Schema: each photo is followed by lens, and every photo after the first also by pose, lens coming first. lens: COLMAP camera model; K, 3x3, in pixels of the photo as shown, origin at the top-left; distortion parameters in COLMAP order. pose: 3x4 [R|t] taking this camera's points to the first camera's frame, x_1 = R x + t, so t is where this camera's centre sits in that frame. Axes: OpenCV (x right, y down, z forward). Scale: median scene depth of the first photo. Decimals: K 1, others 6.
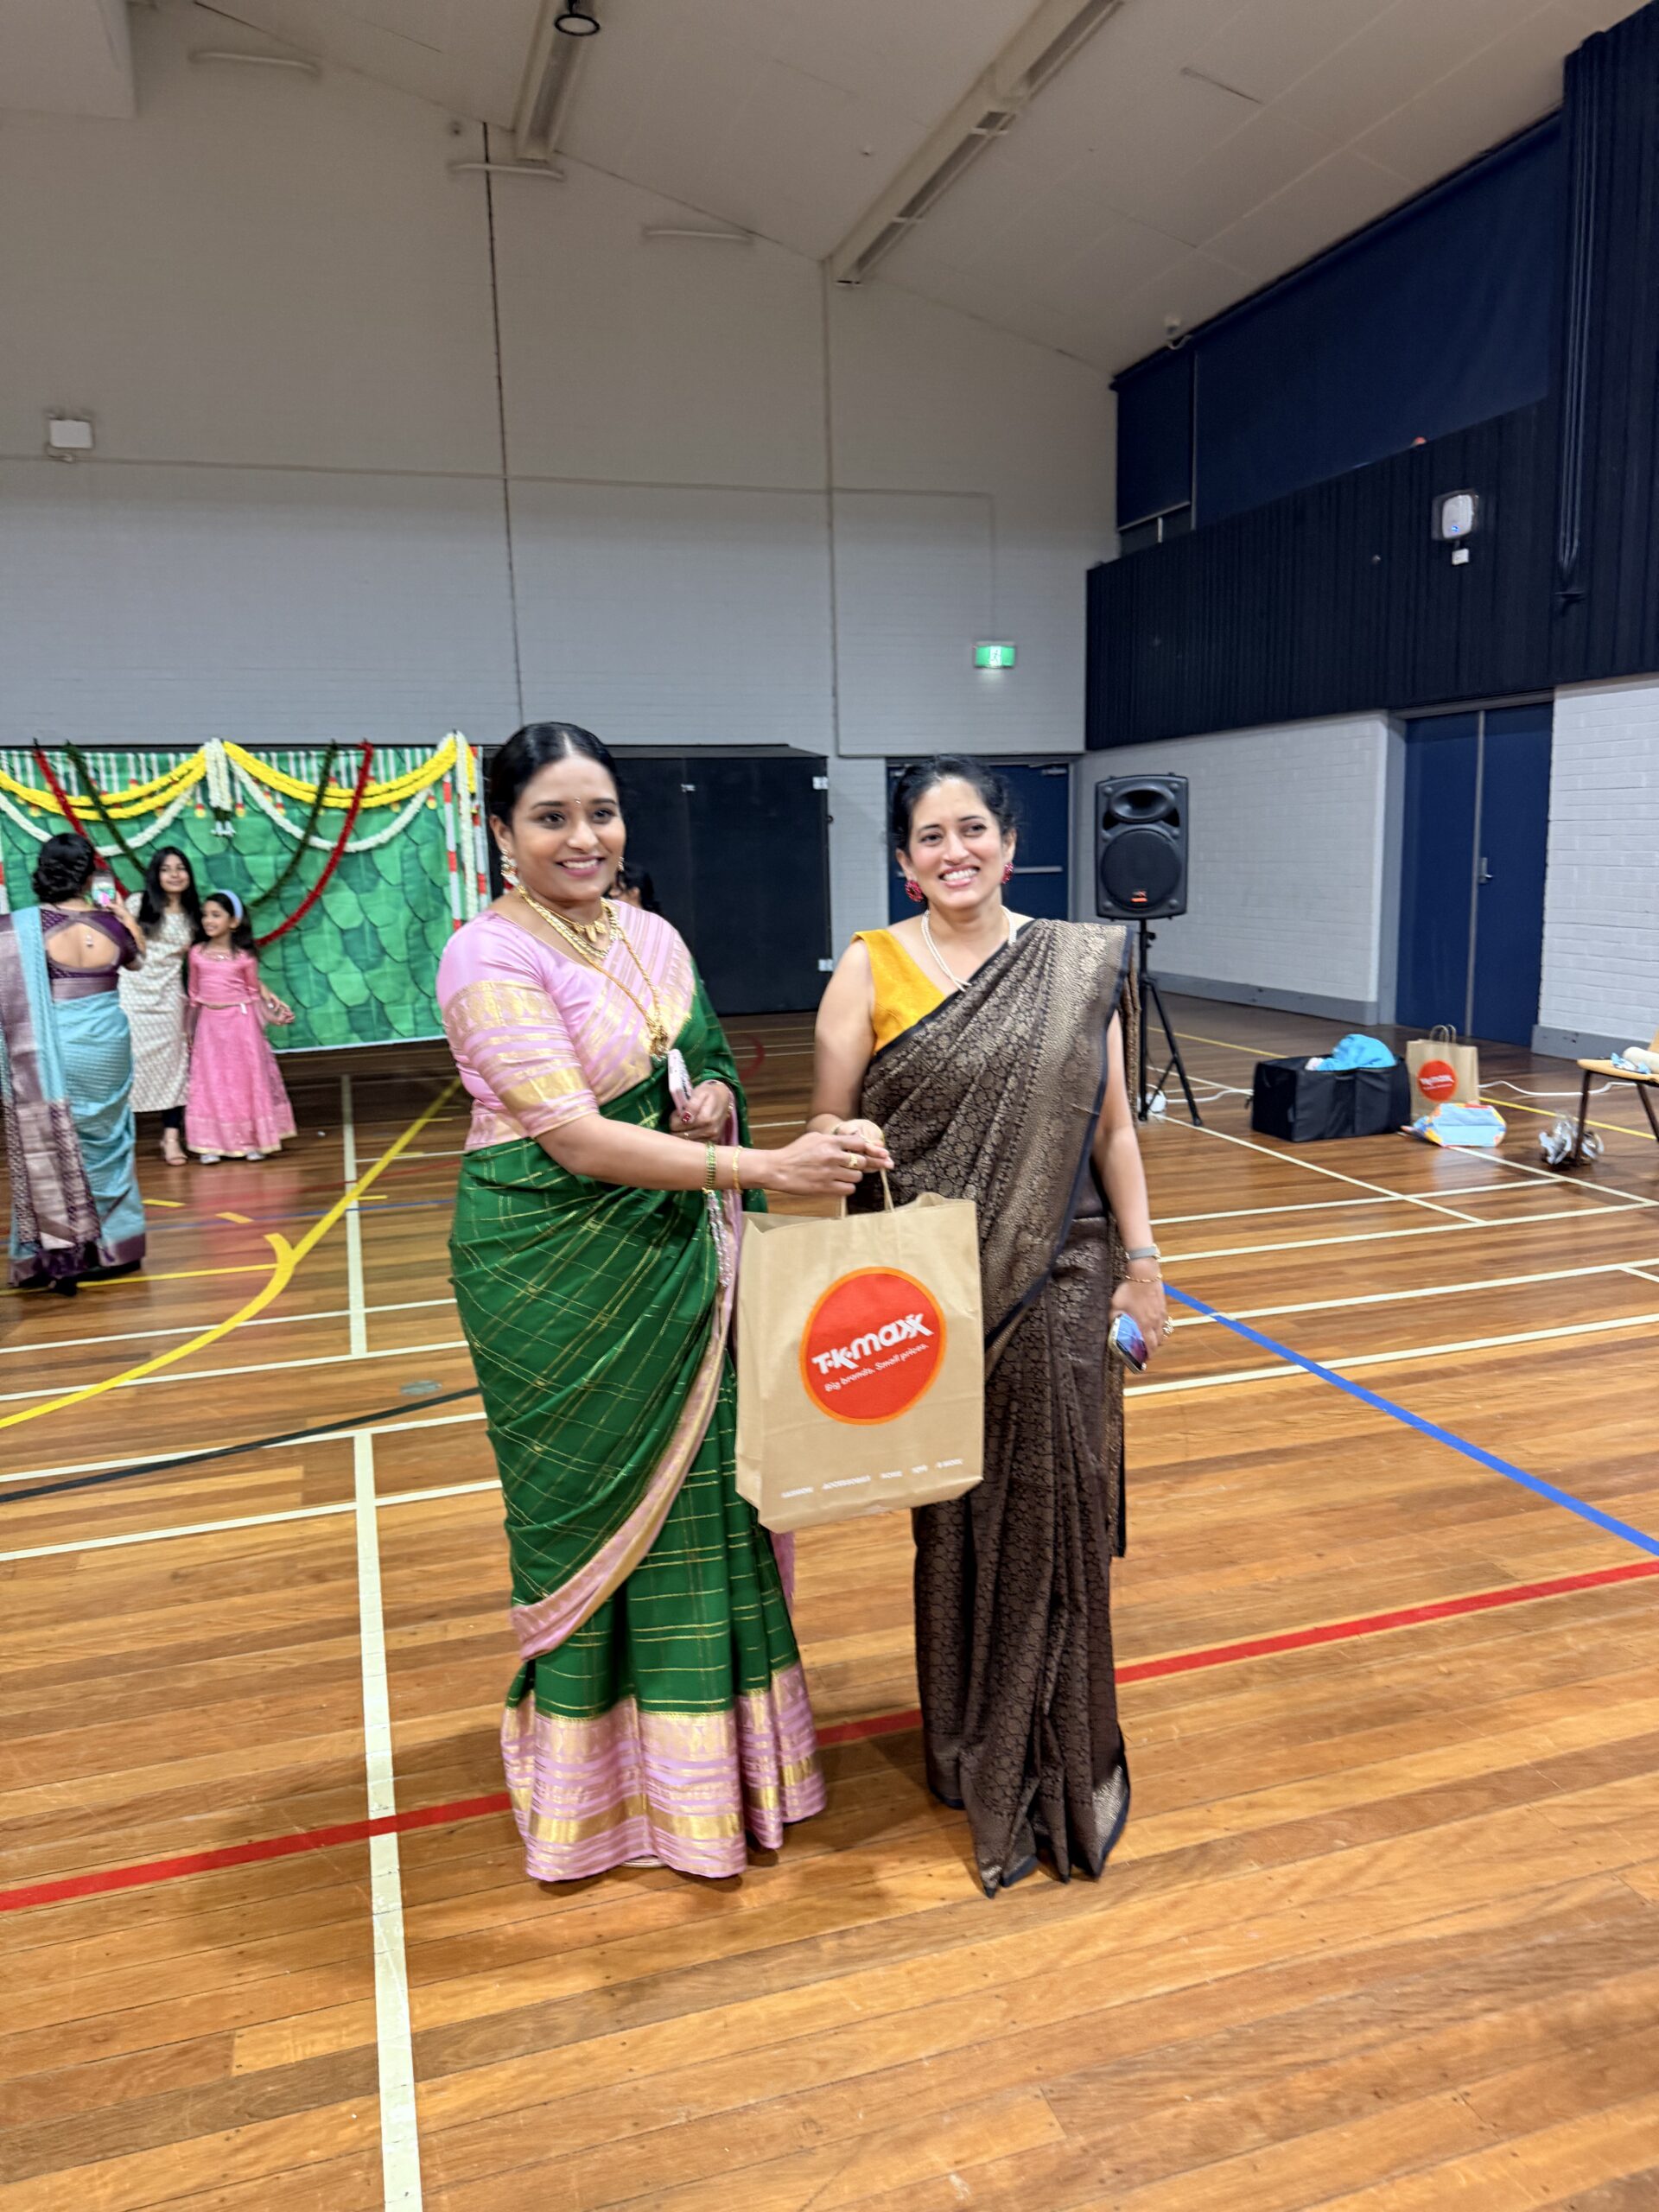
lens RADIAL K [[1551.5, 0, 829.5], [0, 1551.5, 1106.0], [0, 0, 1]] dist [0.059501, -0.092923]
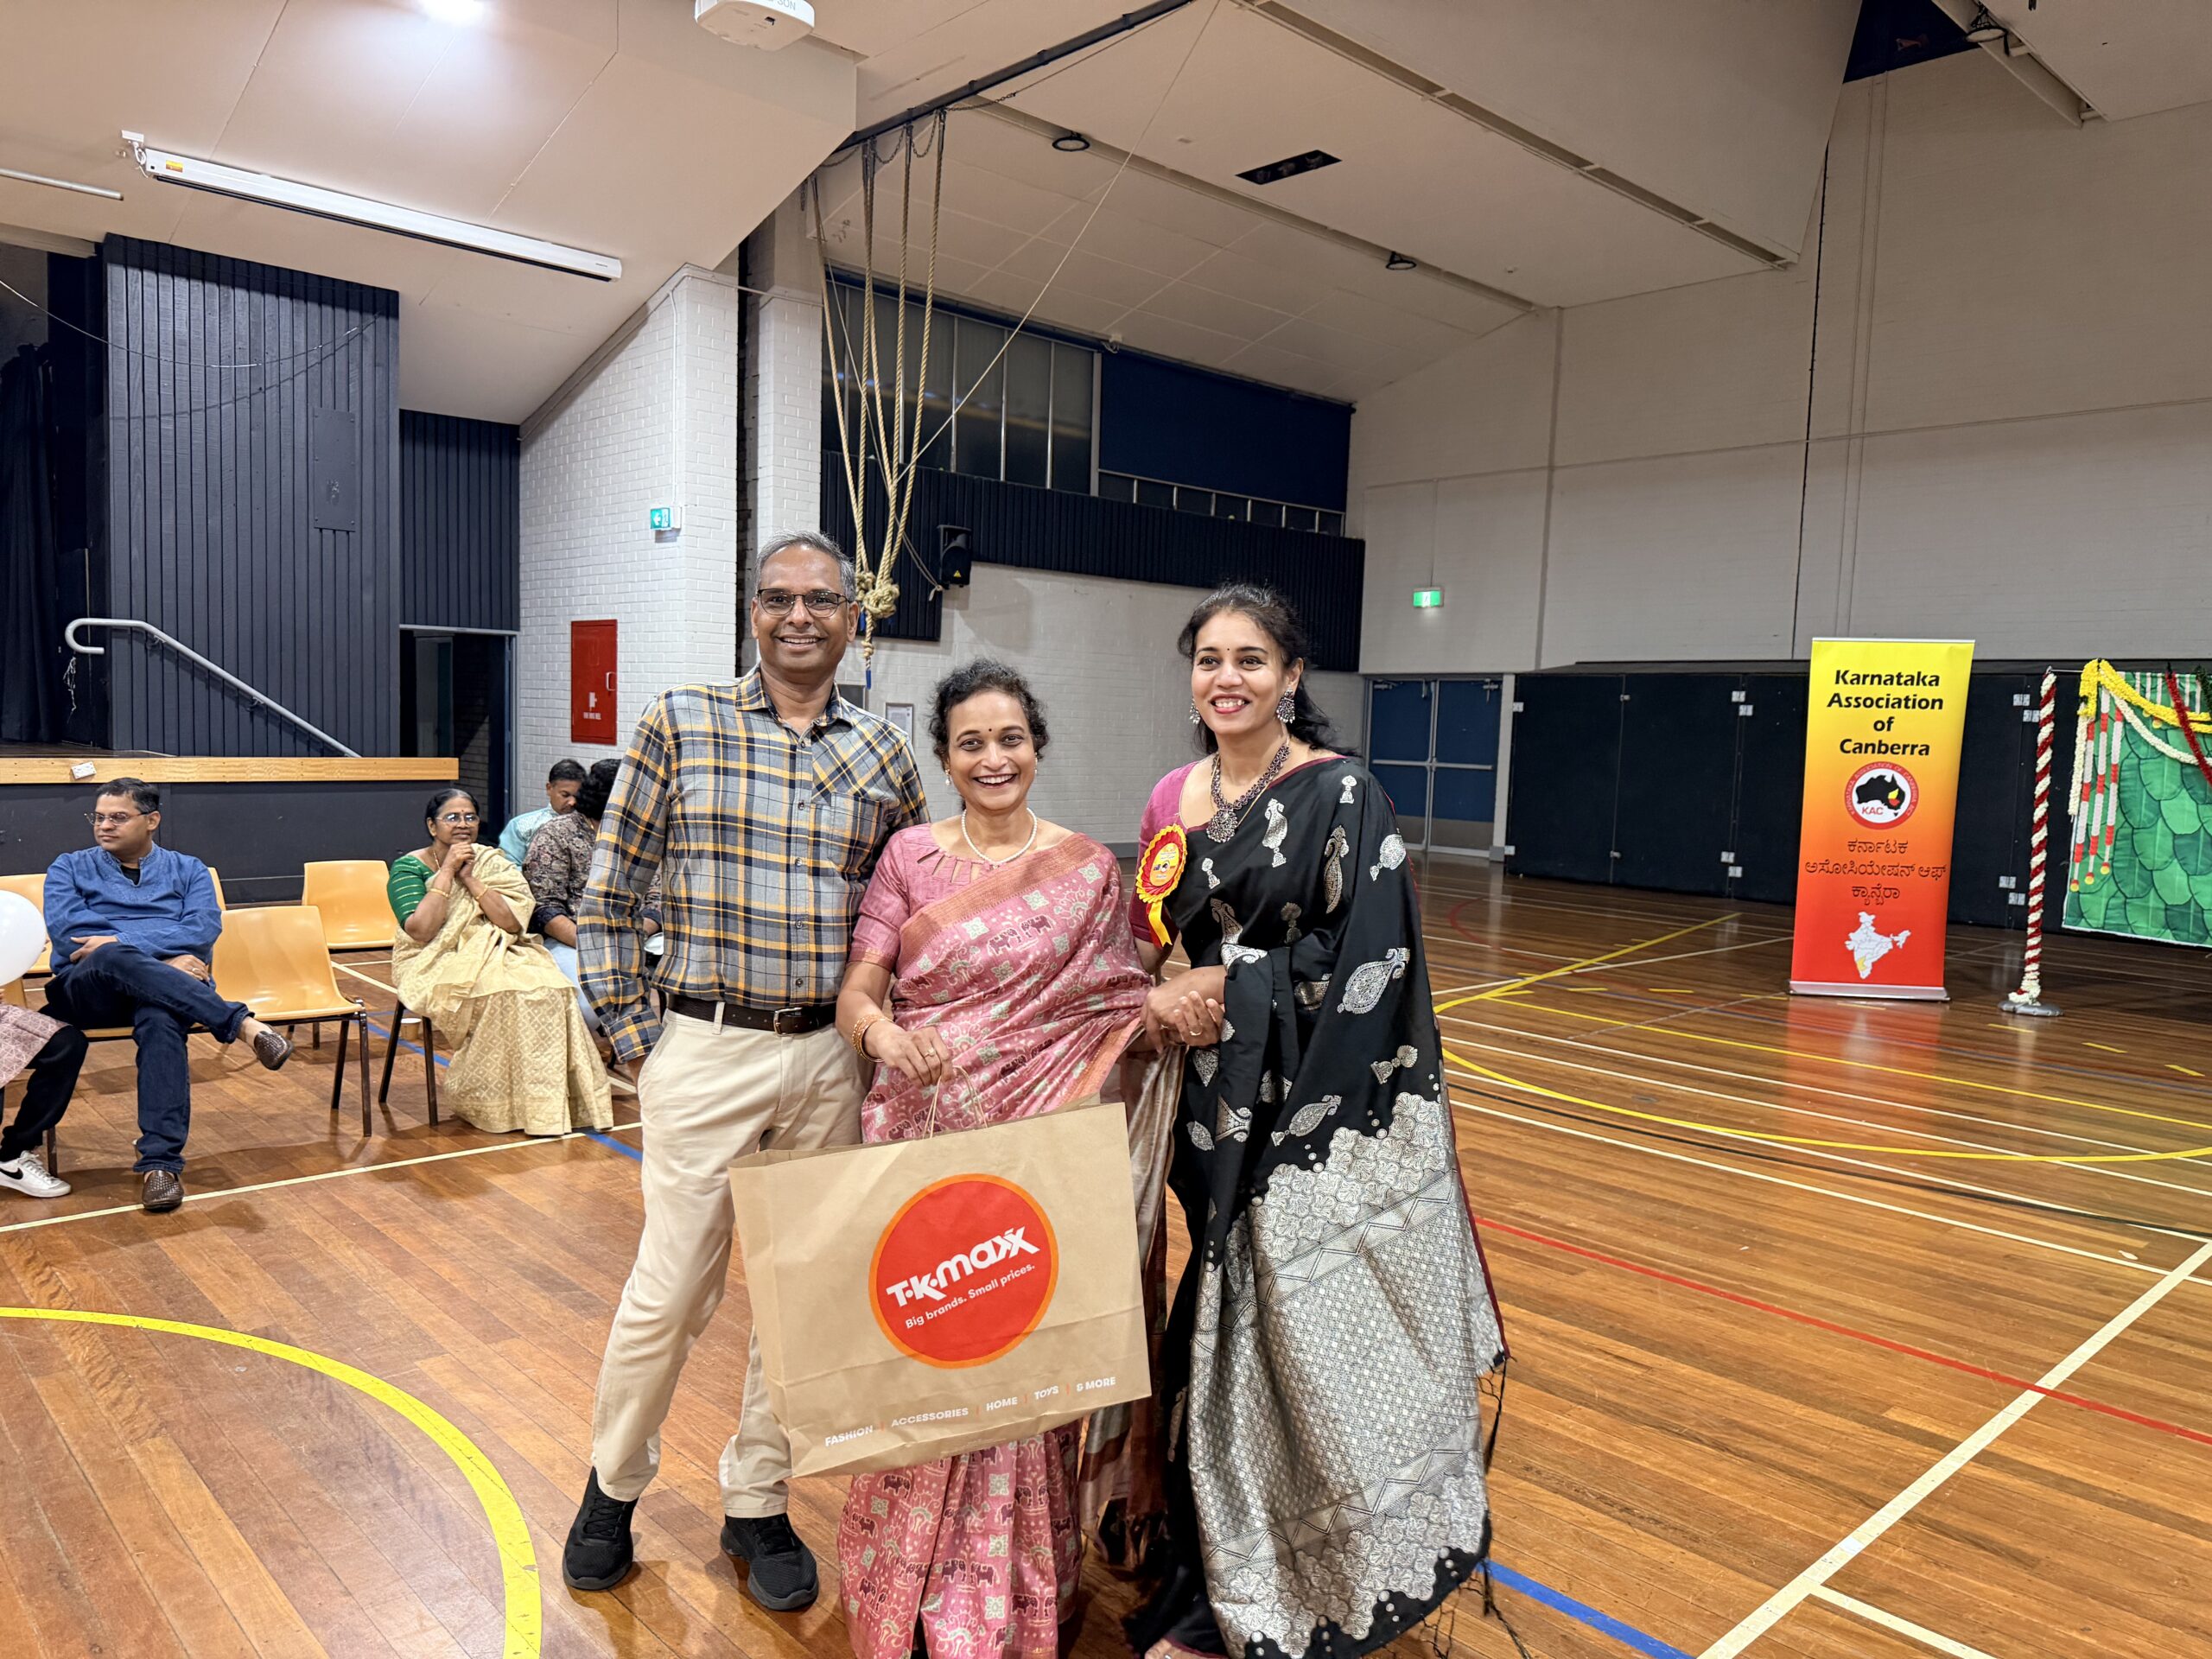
lens RADIAL K [[1554.2, 0, 1101.0], [0, 1554.2, 834.5], [0, 0, 1]] dist [0.056096, -0.065247]
pose [[0.429219, 0.107943, -0.896727, 0.202831], [-0.198696, 0.979795, 0.022836, 0.021216], [0.881074, 0.168375, 0.441994, -0.187950]]
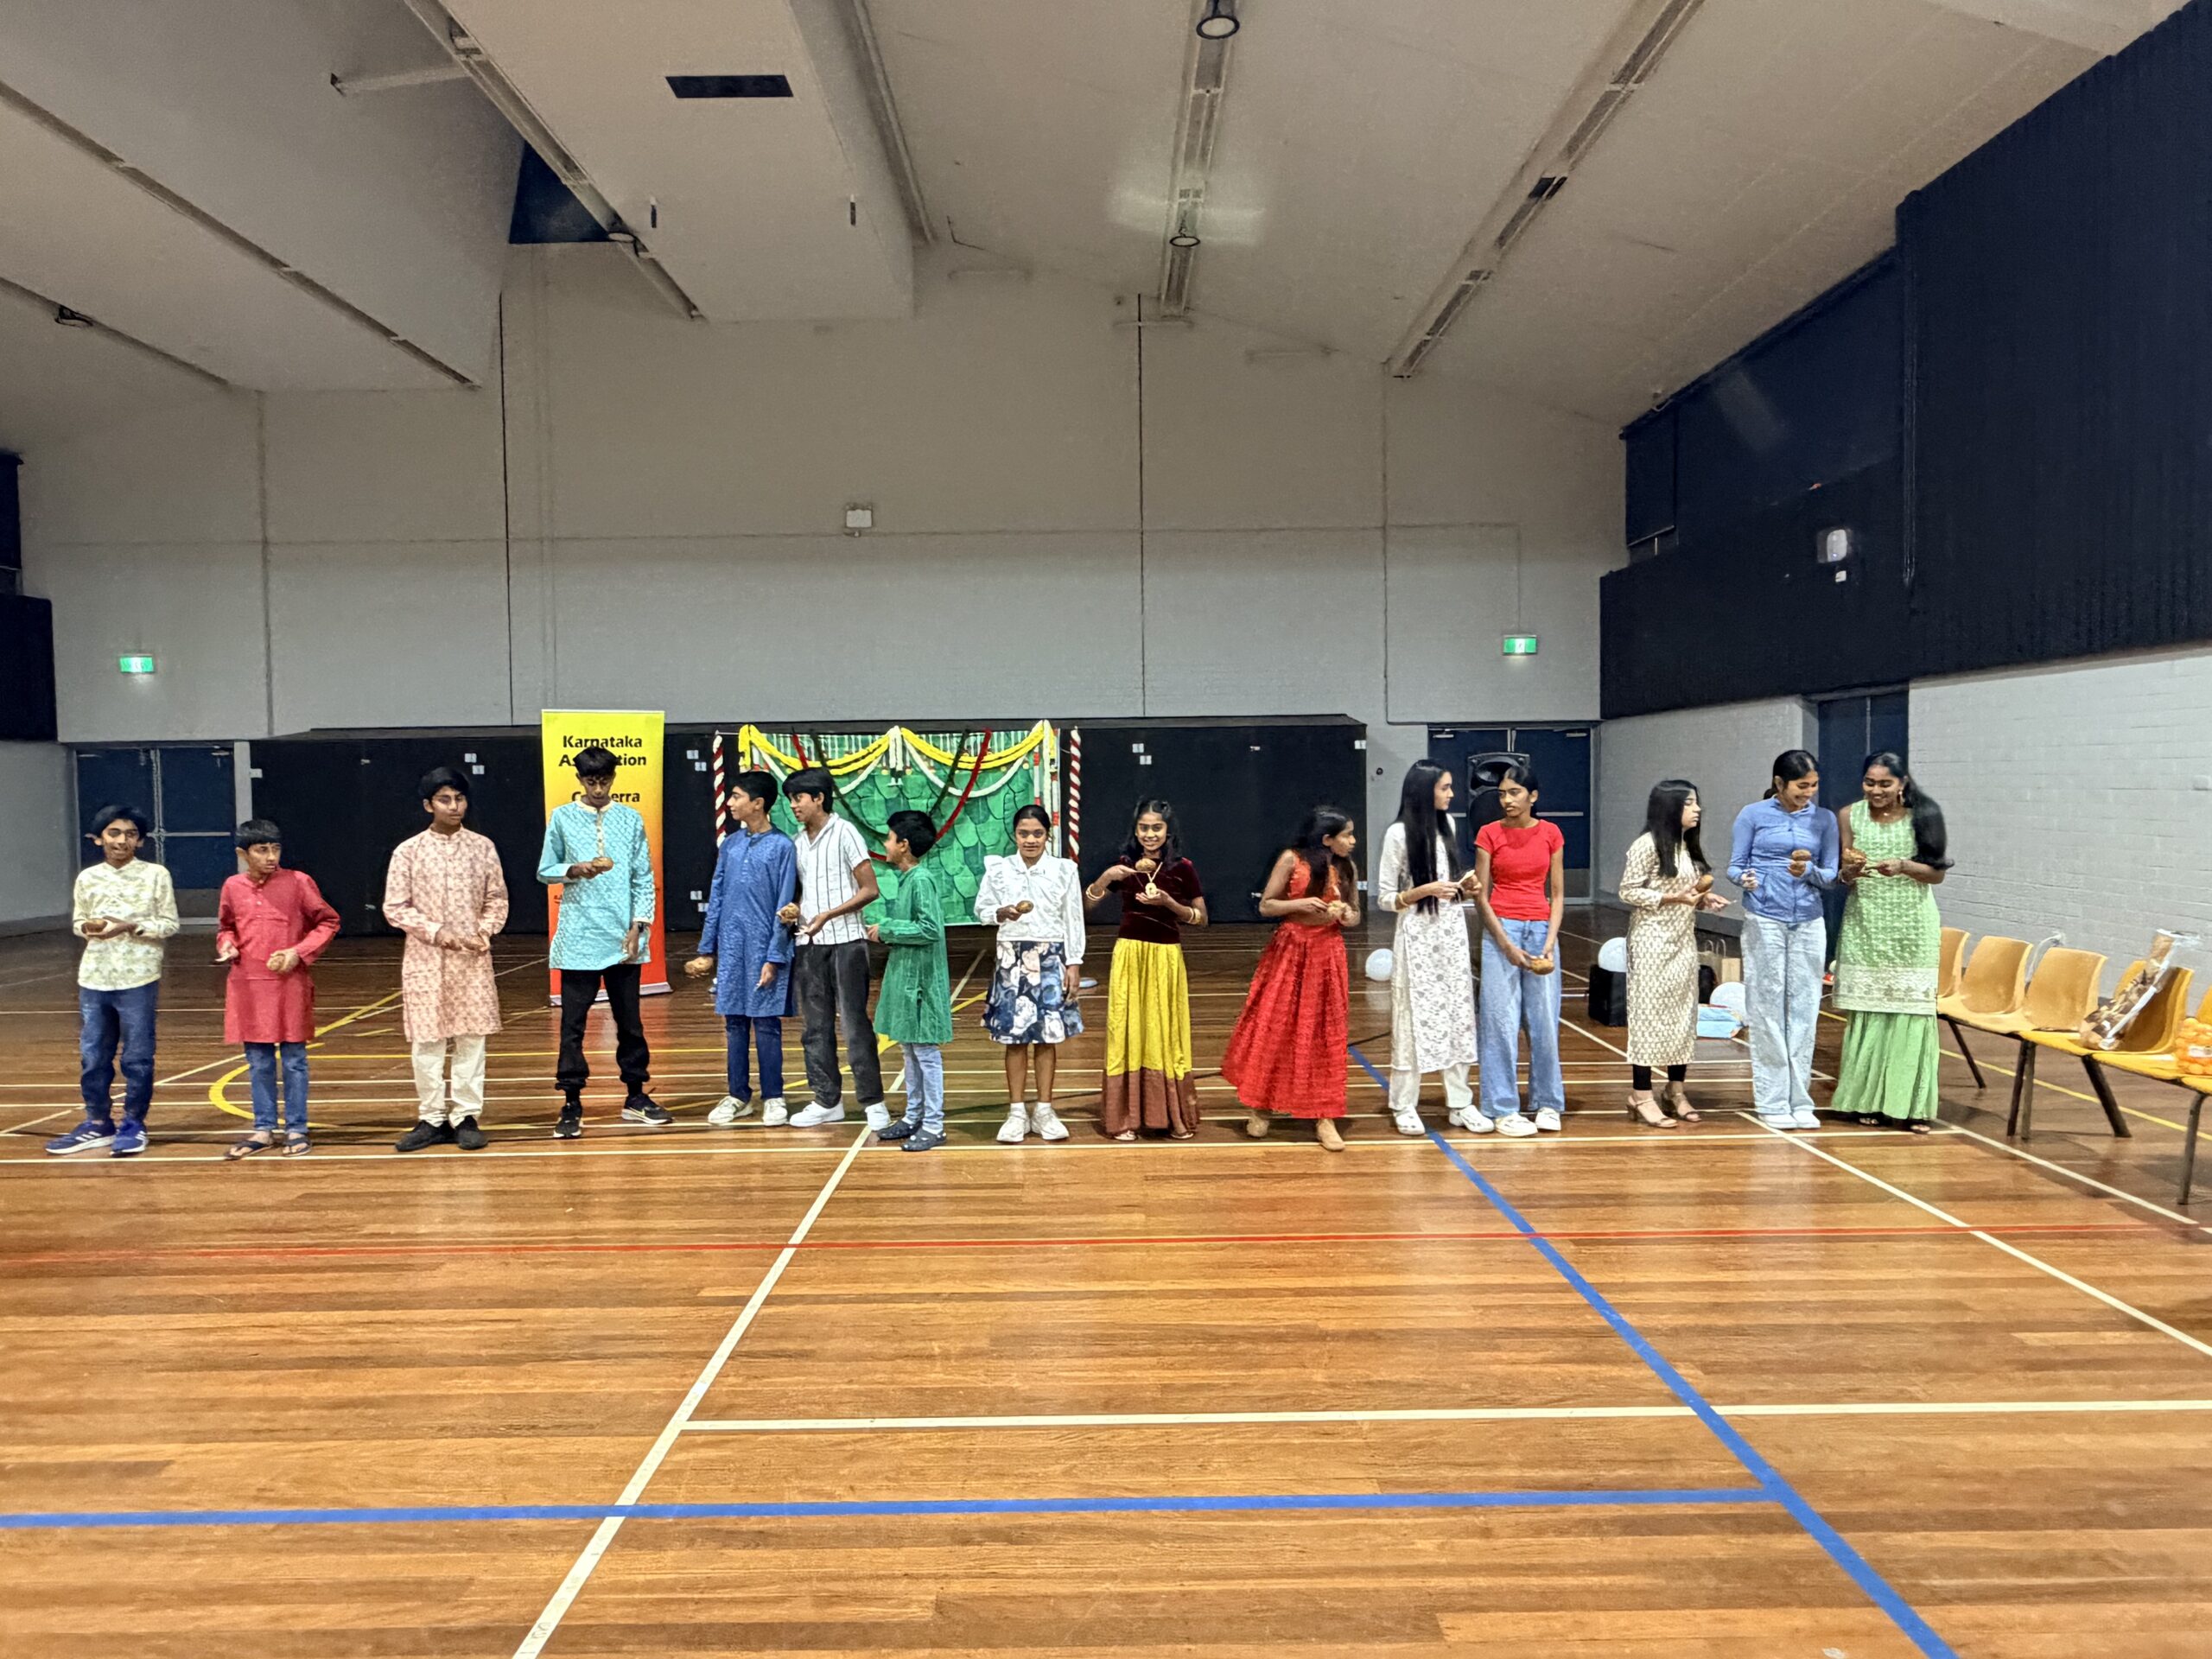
lens RADIAL K [[1391.4, 0, 1092.4], [0, 1391.4, 837.0], [0, 0, 1]] dist [-0.003299, 0.001044]
pose [[0.953373, 0.024361, -0.300808, 0.215560], [-0.062126, 0.991231, -0.116626, 0.027681], [0.295329, 0.129876, 0.946527, -0.251392]]
